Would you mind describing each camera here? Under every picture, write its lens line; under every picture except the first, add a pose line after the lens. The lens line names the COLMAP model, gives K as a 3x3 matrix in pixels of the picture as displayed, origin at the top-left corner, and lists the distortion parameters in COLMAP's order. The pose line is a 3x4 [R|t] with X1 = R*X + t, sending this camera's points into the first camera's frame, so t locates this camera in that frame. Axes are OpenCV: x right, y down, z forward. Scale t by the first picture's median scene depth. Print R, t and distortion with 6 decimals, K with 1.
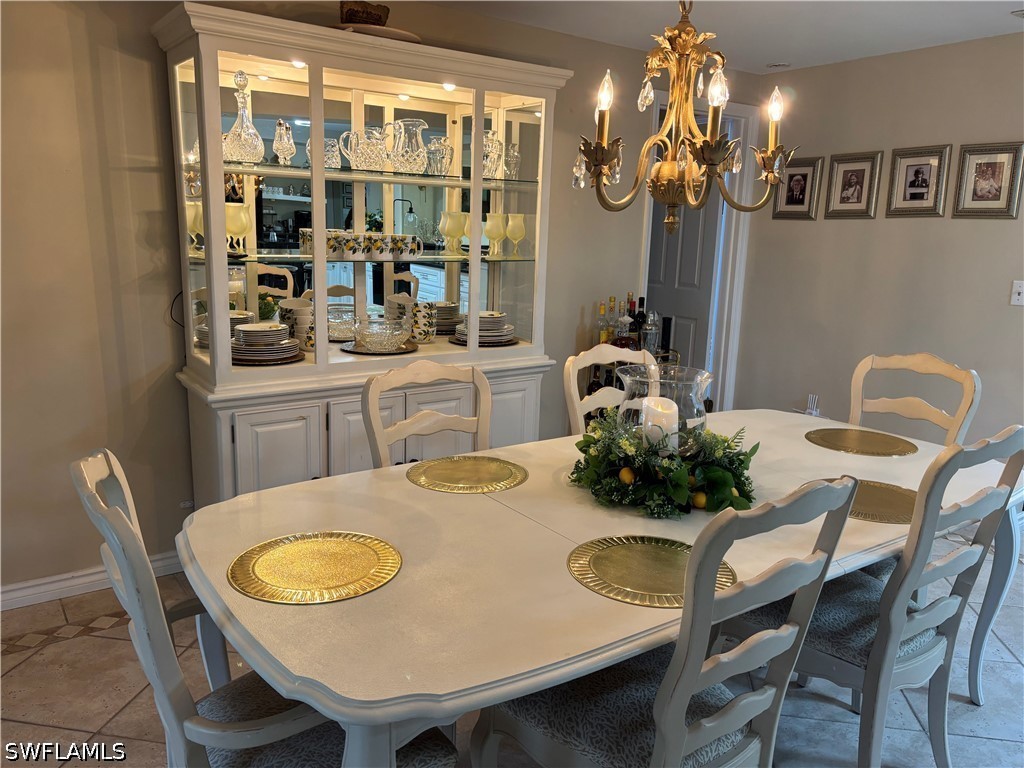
lens RADIAL K [[772.9, 0, 507.5], [0, 772.9, 391.7], [0, 0, 1]] dist [0.068525, -0.088152]
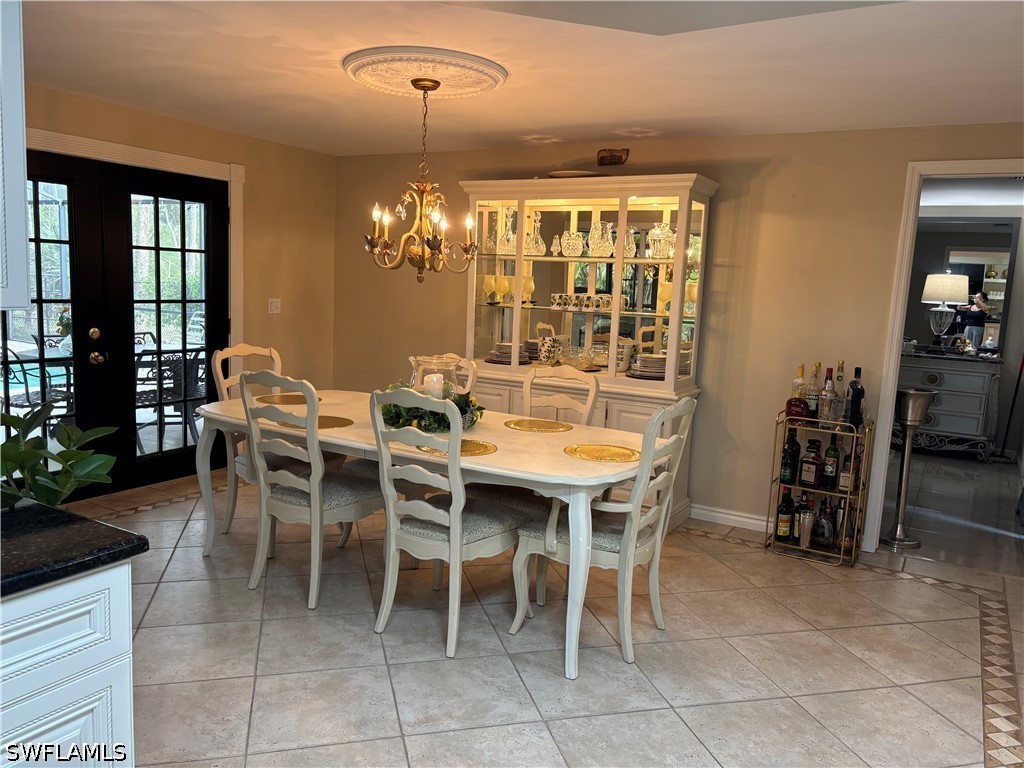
lens RADIAL K [[772.9, 0, 507.5], [0, 772.9, 391.7], [0, 0, 1]] dist [0.068525, -0.088152]
pose [[0.406104, 0.118612, -0.906096, 1.260731], [-0.227862, 0.973365, 0.025292, -0.020908], [0.884962, 0.196194, 0.422315, 0.263970]]
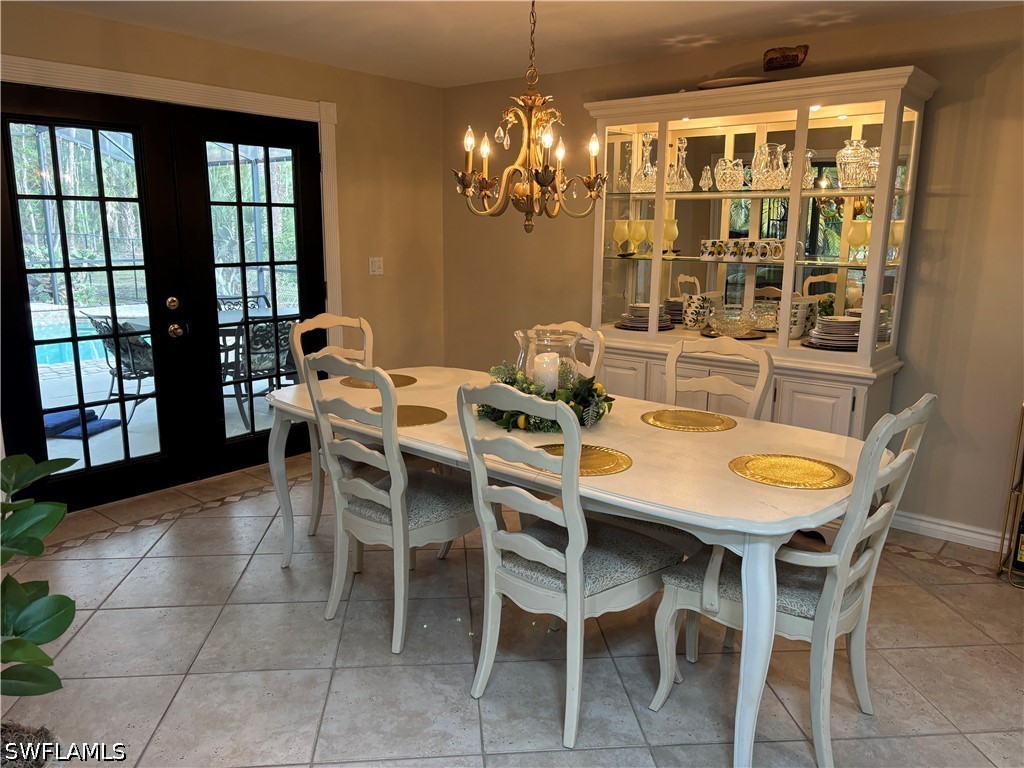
lens RADIAL K [[772.9, 0, 507.5], [0, 772.9, 391.7], [0, 0, 1]] dist [0.068525, -0.088152]
pose [[0.249057, 0.175717, -0.952415, 0.992967], [-0.210722, 0.969675, 0.123798, -0.050311], [0.945287, 0.169862, 0.278532, 0.371505]]
